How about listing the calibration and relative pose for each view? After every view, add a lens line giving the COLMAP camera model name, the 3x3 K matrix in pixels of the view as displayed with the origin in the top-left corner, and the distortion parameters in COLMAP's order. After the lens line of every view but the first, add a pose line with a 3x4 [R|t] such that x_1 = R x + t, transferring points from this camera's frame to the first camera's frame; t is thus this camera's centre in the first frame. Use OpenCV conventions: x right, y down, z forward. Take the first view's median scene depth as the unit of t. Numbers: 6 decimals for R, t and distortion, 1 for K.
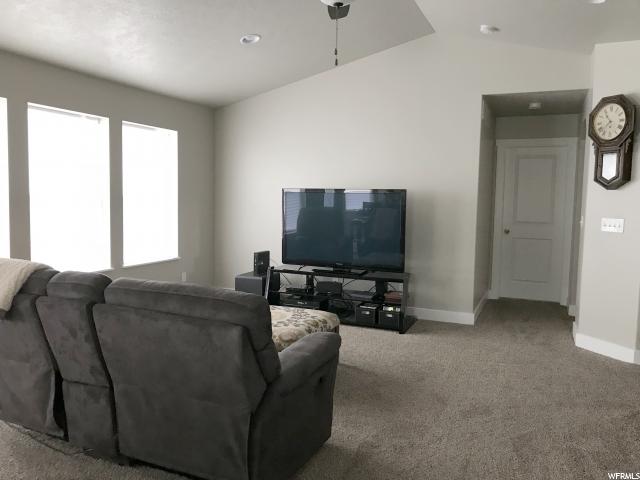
lens RADIAL K [[521.6, 0, 320.0], [0, 521.6, 240.0], [0, 0, 1]] dist [-0.000553, -0.014024]
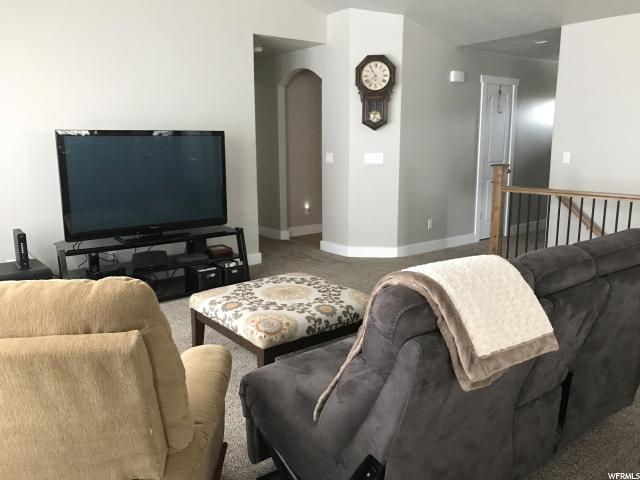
lens RADIAL K [[521.6, 0, 320.0], [0, 521.6, 240.0], [0, 0, 1]] dist [-0.000553, -0.014024]
pose [[0.458896, -0.182974, 0.869445, -0.673209], [0.094113, 0.983070, 0.157214, -0.044527], [-0.883492, 0.009681, 0.468347, 0.513605]]
